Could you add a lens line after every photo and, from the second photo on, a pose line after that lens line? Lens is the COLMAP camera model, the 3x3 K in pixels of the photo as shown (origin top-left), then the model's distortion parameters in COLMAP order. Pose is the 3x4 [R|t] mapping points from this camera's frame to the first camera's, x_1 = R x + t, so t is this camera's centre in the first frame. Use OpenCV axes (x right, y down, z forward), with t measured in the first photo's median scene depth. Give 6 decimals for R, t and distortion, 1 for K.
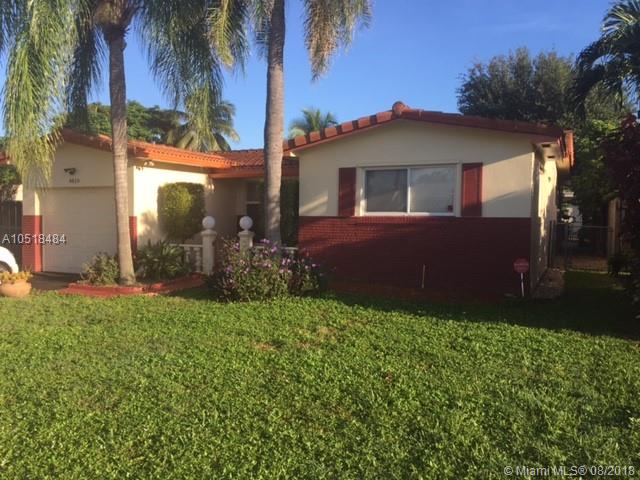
lens RADIAL K [[569.8, 0, 320.0], [0, 569.8, 240.0], [0, 0, 1]] dist [0.012308, 0.005317]
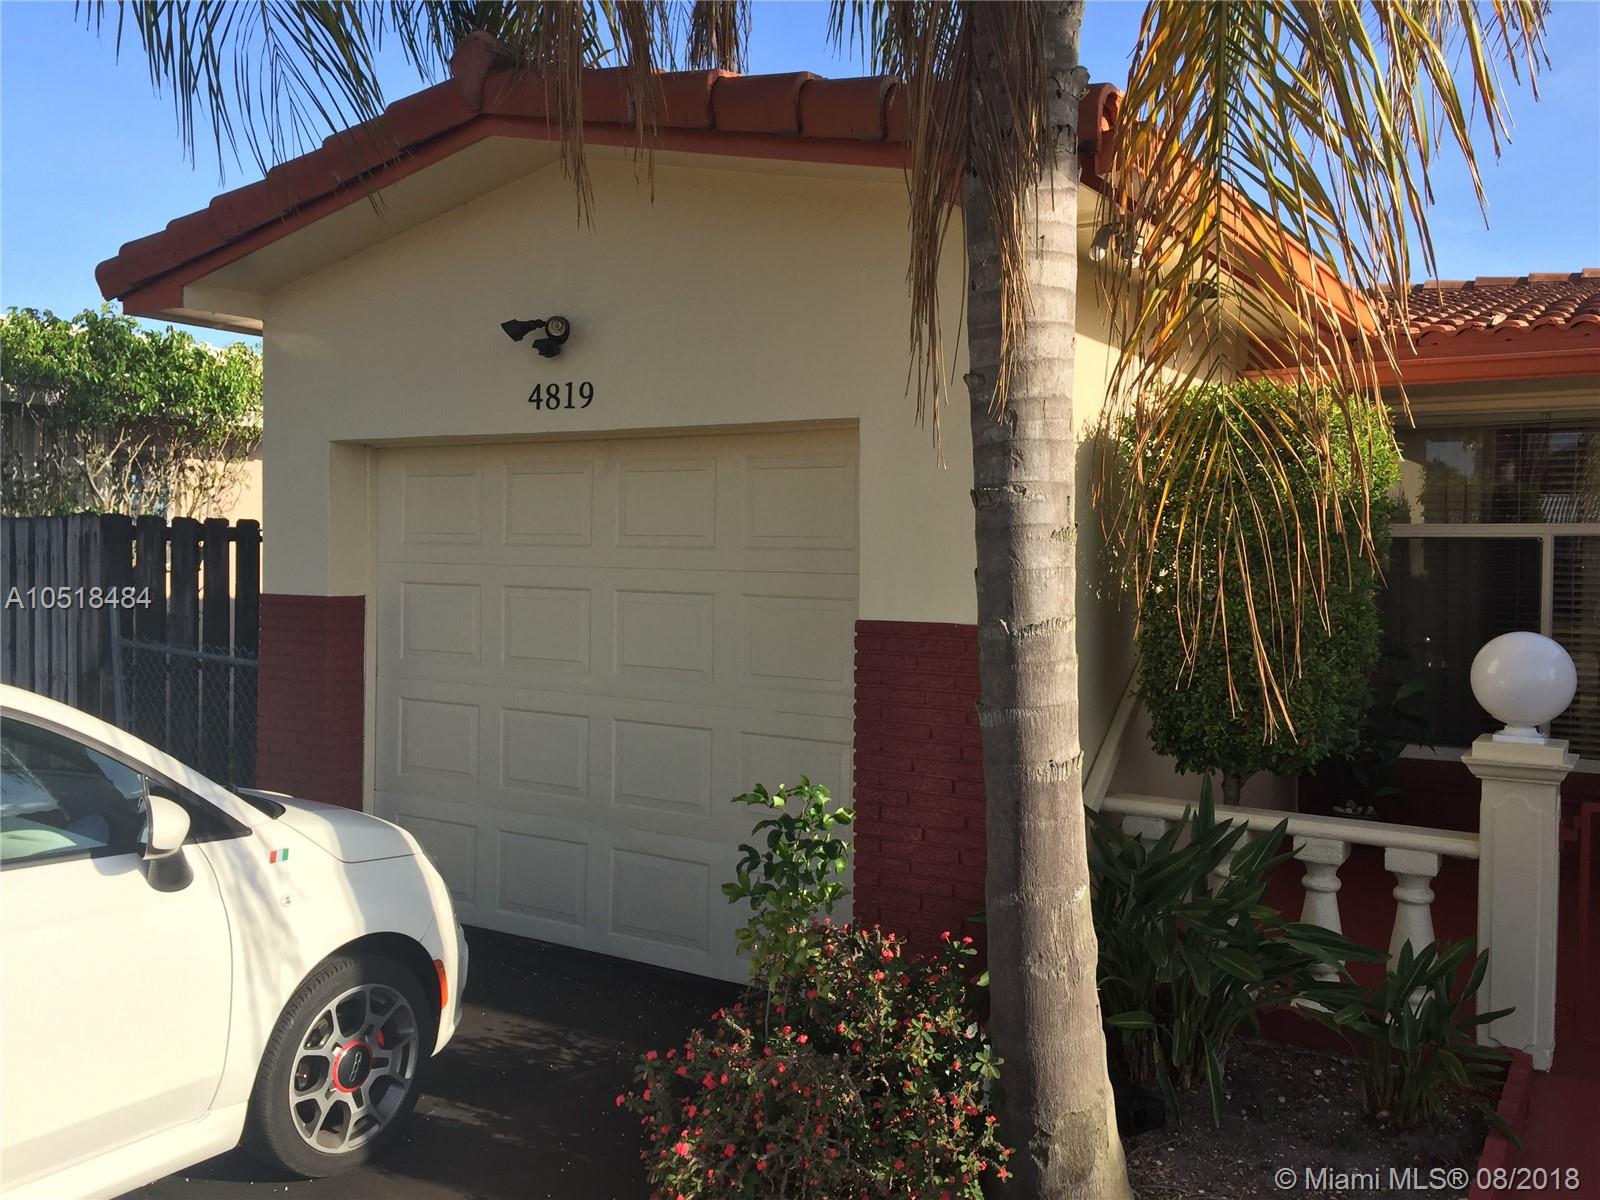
lens RADIAL K [[1368.6, 0, 795.3], [0, 1368.6, 587.3], [0, 0, 1]] dist [0.096470, -0.121098]
pose [[0.993964, 0.009887, -0.109264, -0.388320], [-0.011479, 0.999837, -0.013955, -0.053482], [0.109108, 0.015125, 0.993915, 0.748395]]
